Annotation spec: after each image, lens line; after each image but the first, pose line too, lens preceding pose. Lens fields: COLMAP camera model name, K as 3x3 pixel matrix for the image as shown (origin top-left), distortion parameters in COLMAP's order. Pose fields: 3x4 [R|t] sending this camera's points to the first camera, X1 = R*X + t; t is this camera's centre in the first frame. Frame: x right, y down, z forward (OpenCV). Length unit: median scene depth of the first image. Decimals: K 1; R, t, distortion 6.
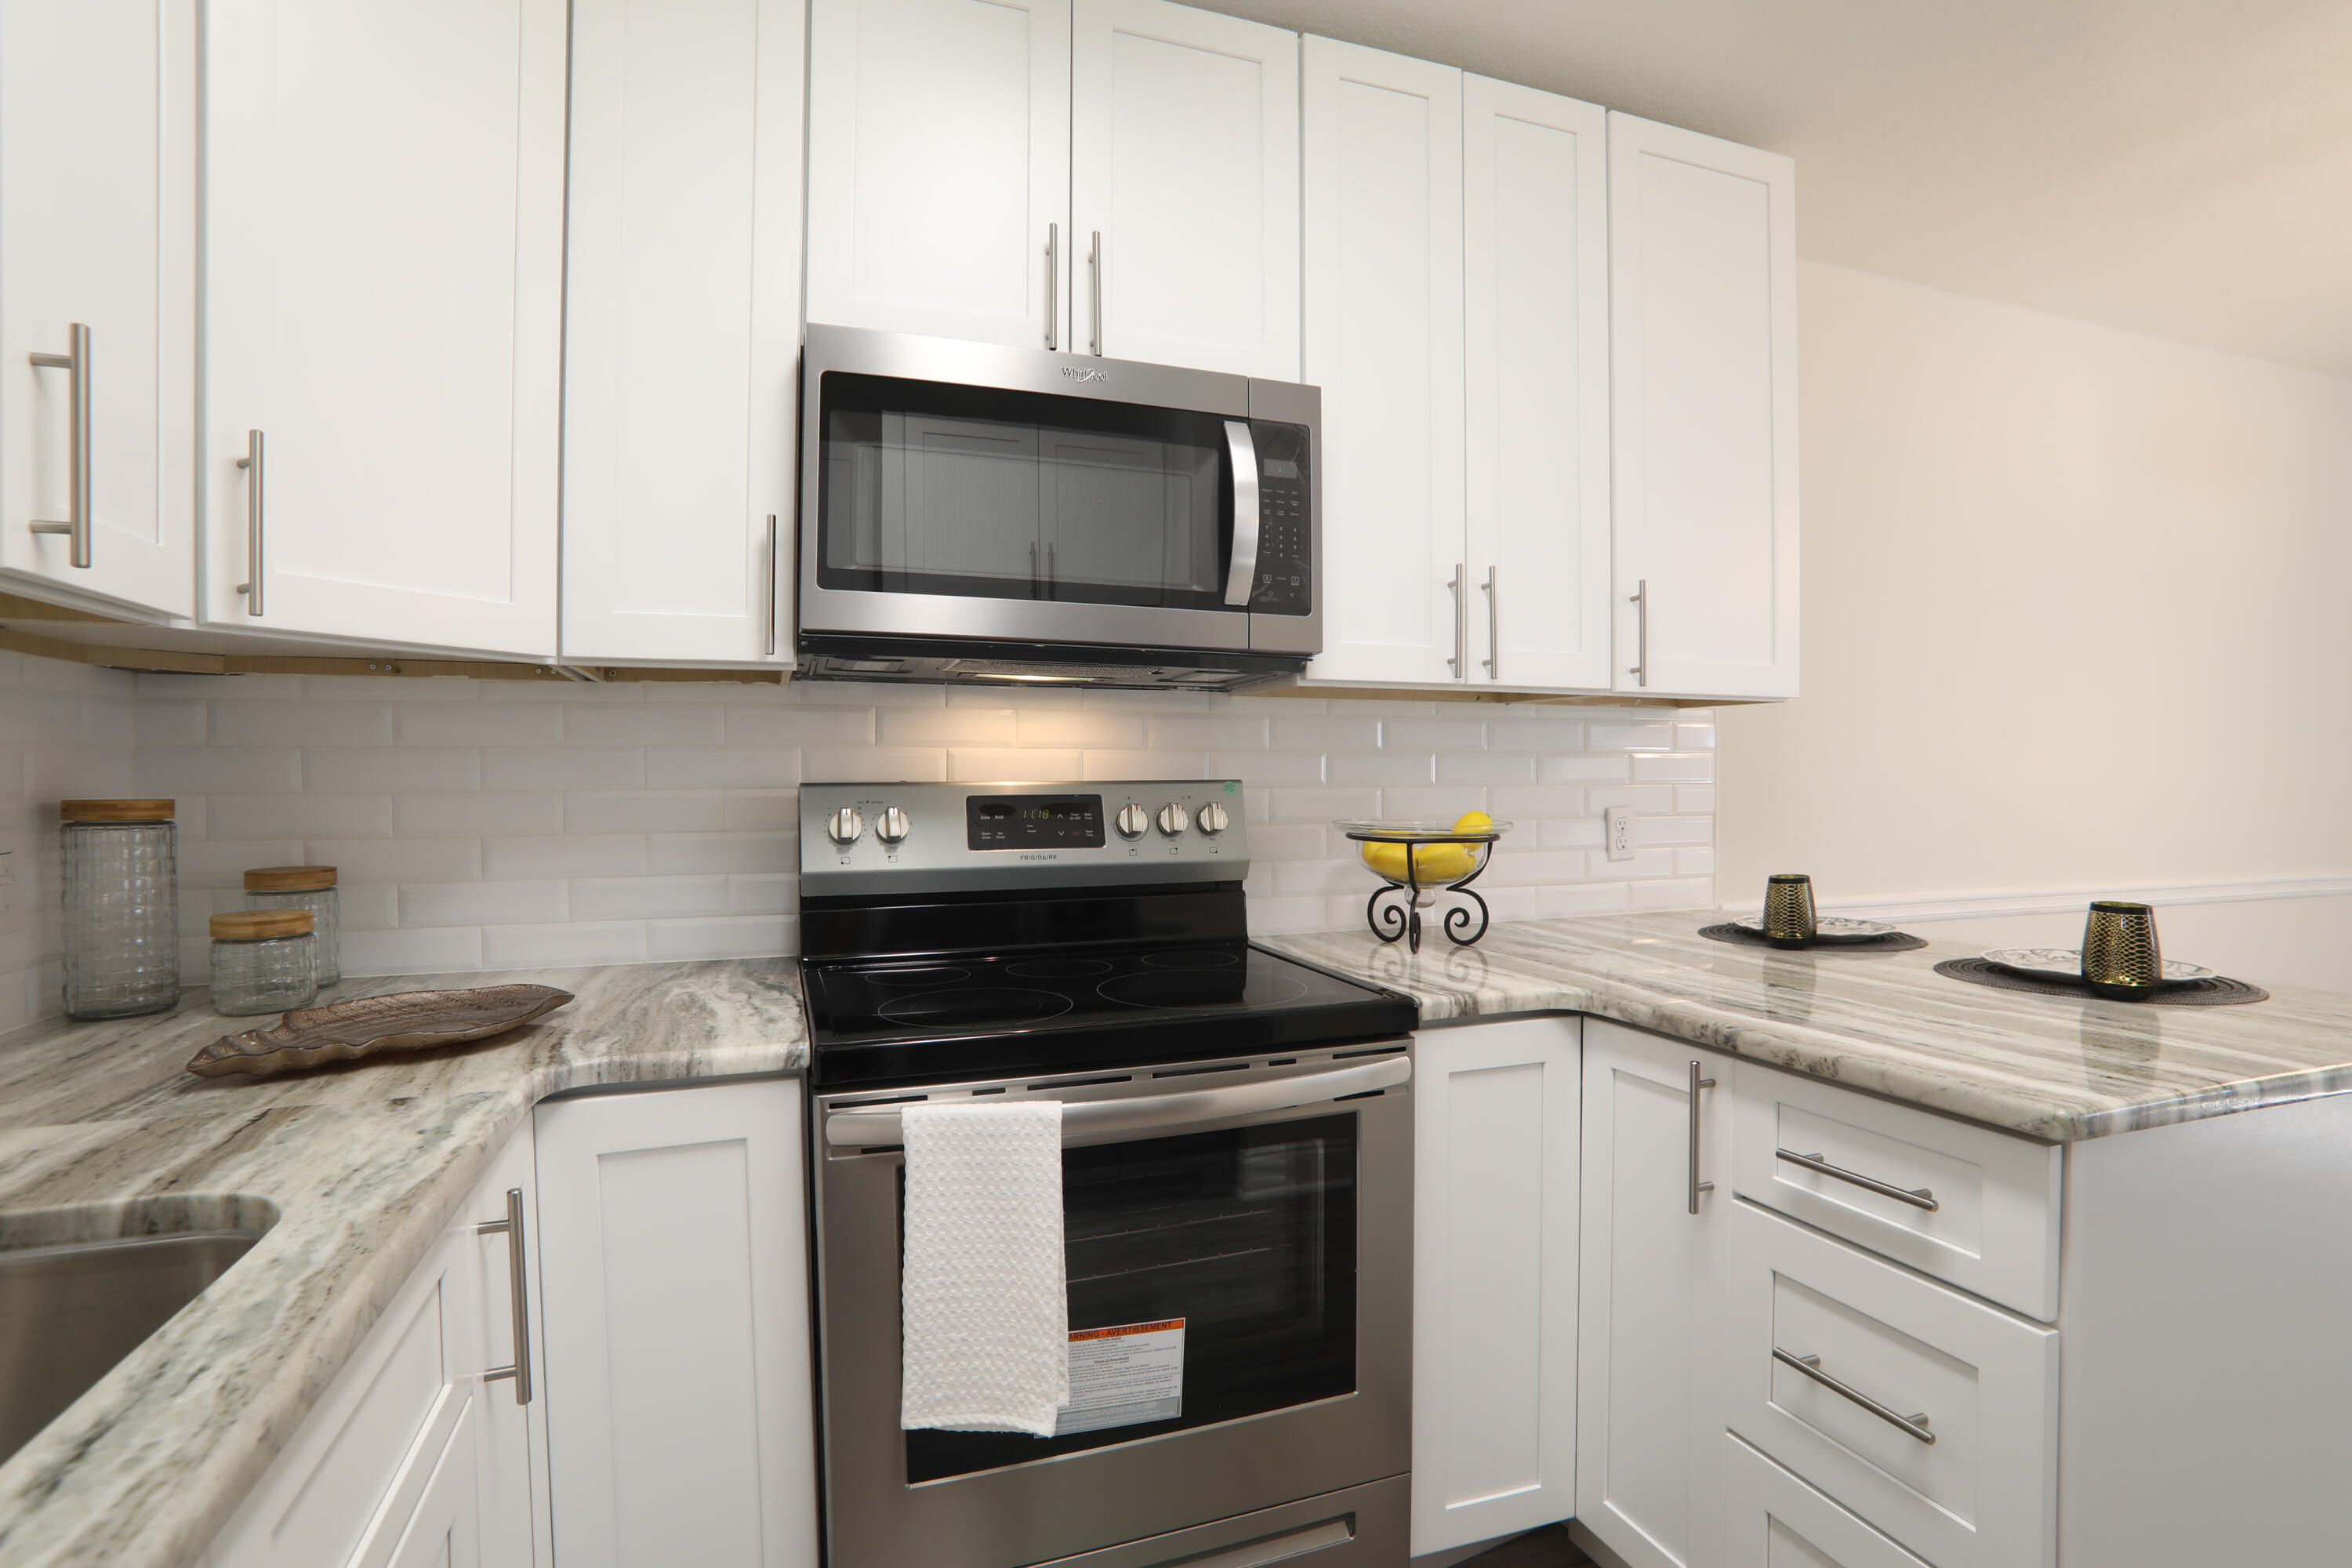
lens RADIAL K [[1149.1, 0, 1176.0], [0, 1149.1, 784.0], [0, 0, 1]] dist [-0.084317, 0.037529]
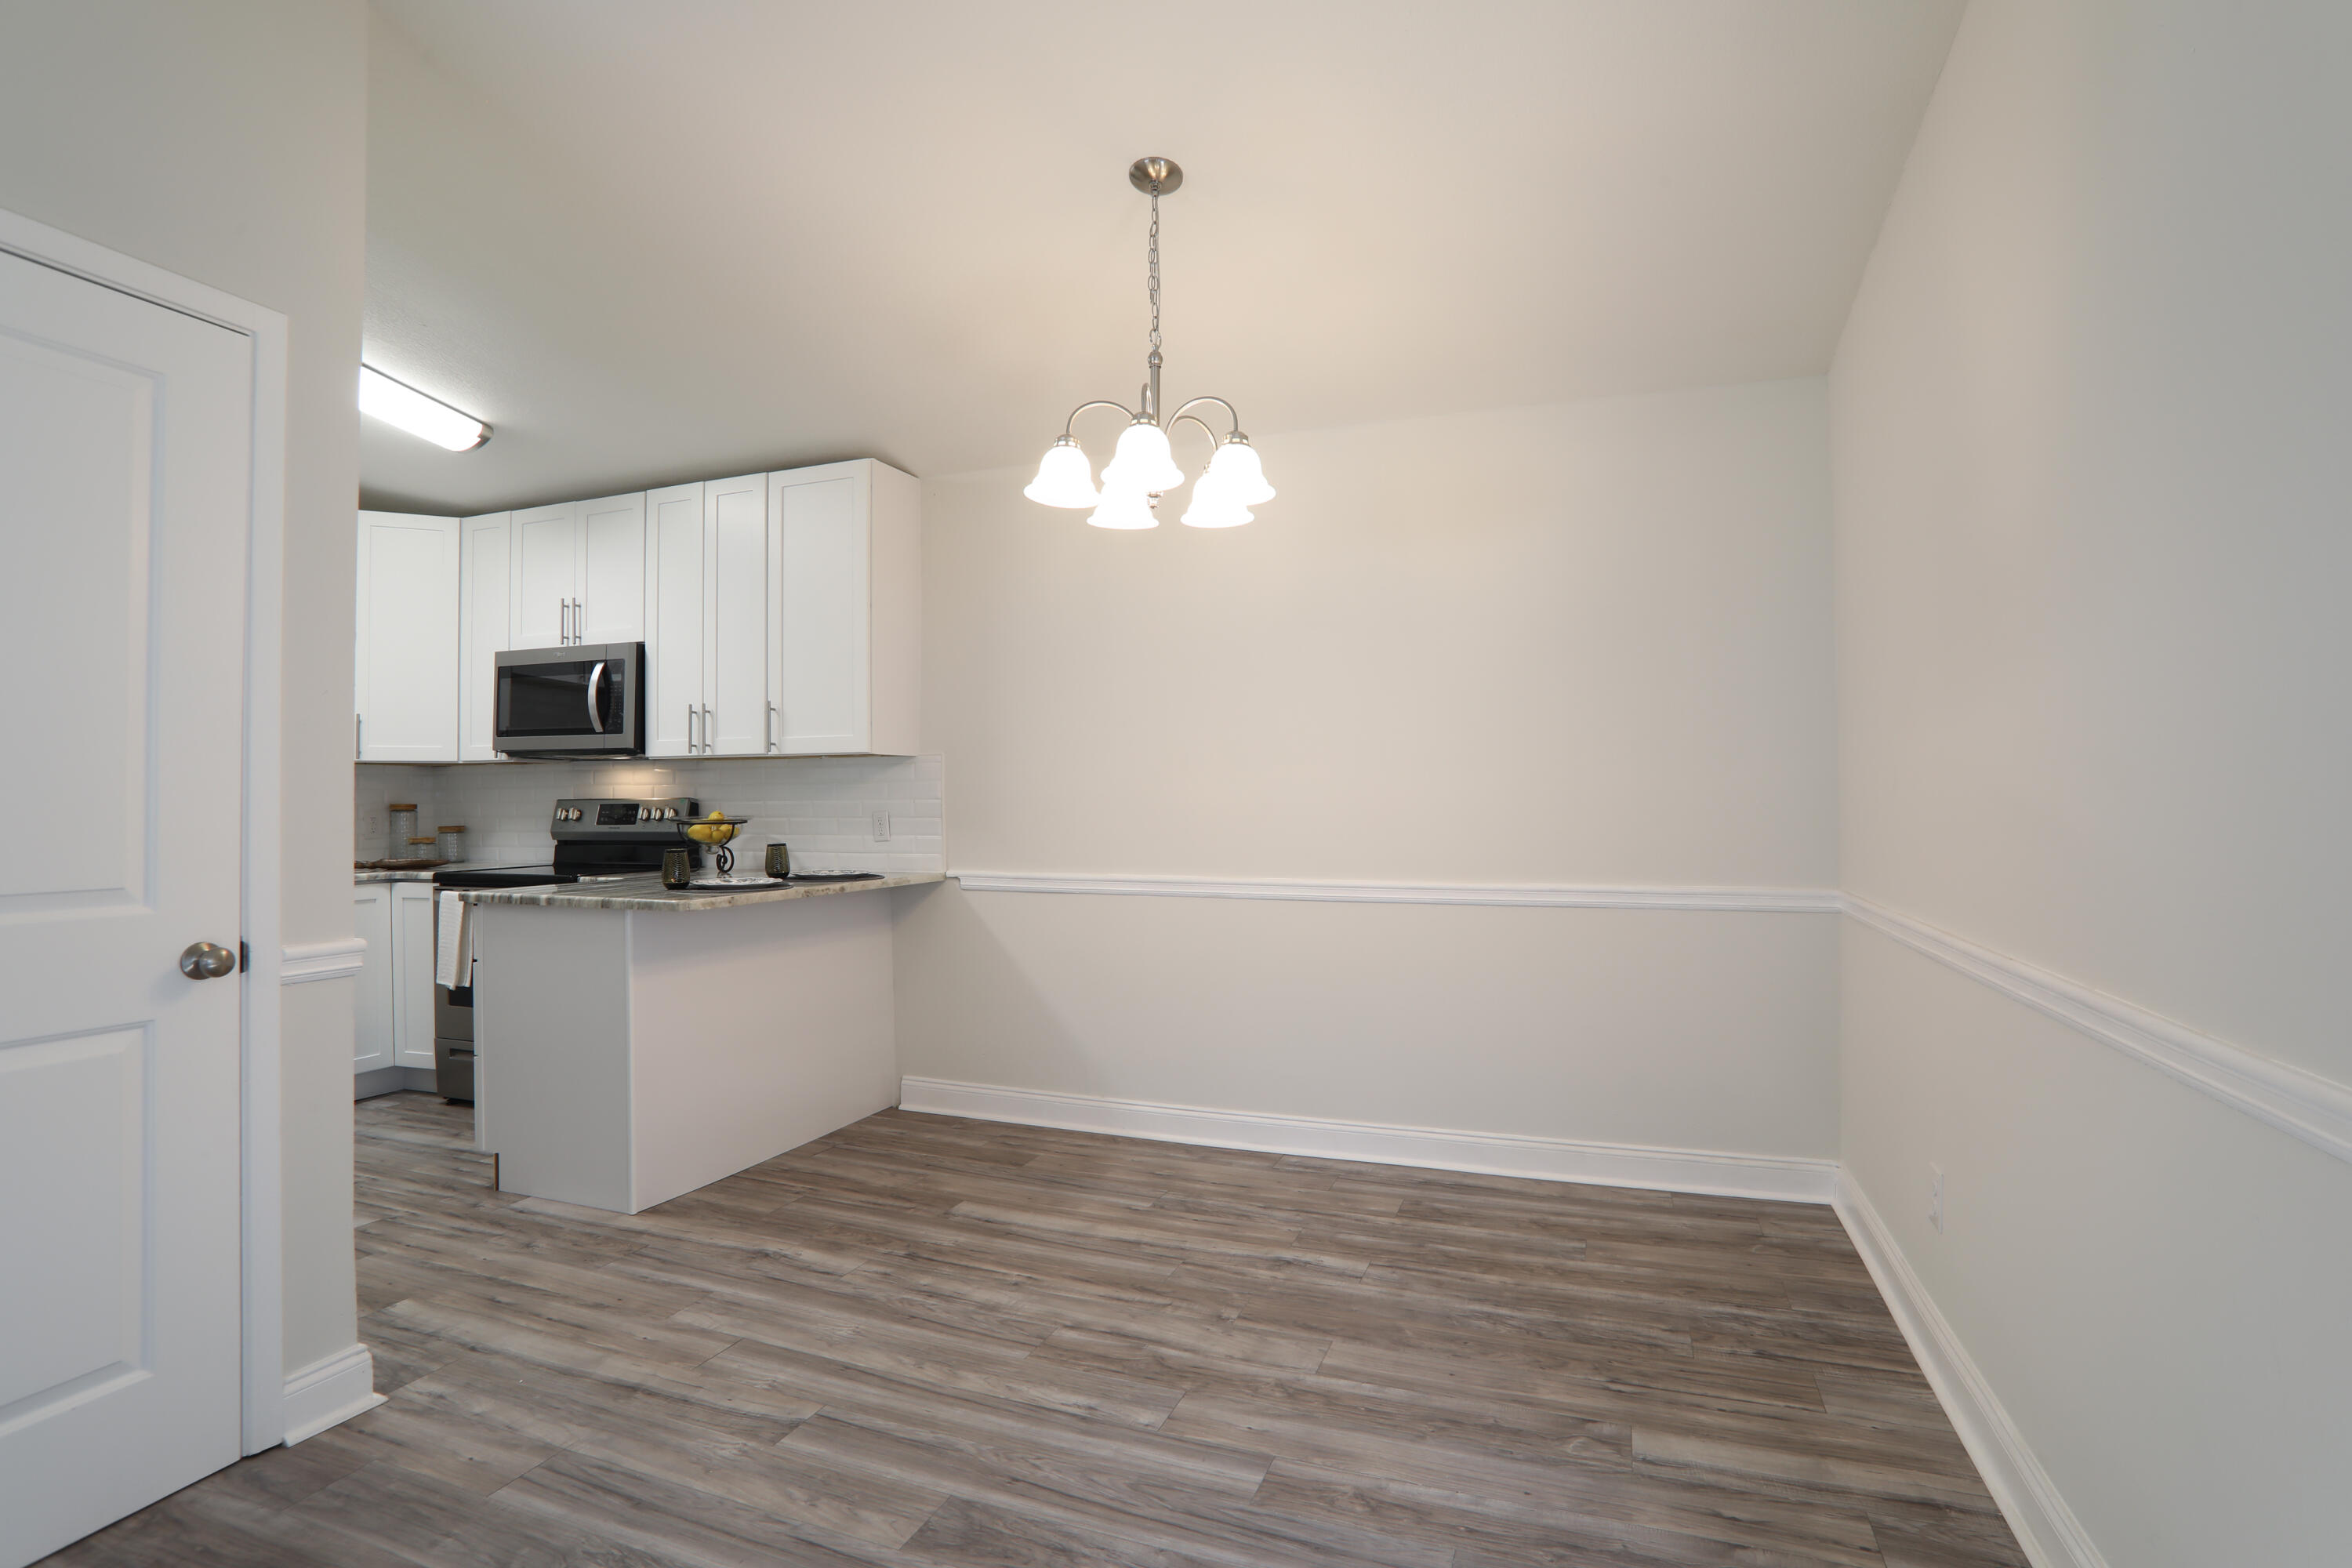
lens RADIAL K [[1149.1, 0, 1176.0], [0, 1149.1, 784.0], [0, 0, 1]] dist [-0.084317, 0.037529]
pose [[0.763961, -0.013350, -0.645124, 3.059049], [0.002790, 0.999845, -0.017387, 0.015531], [0.645256, 0.011483, 0.763880, -0.148628]]
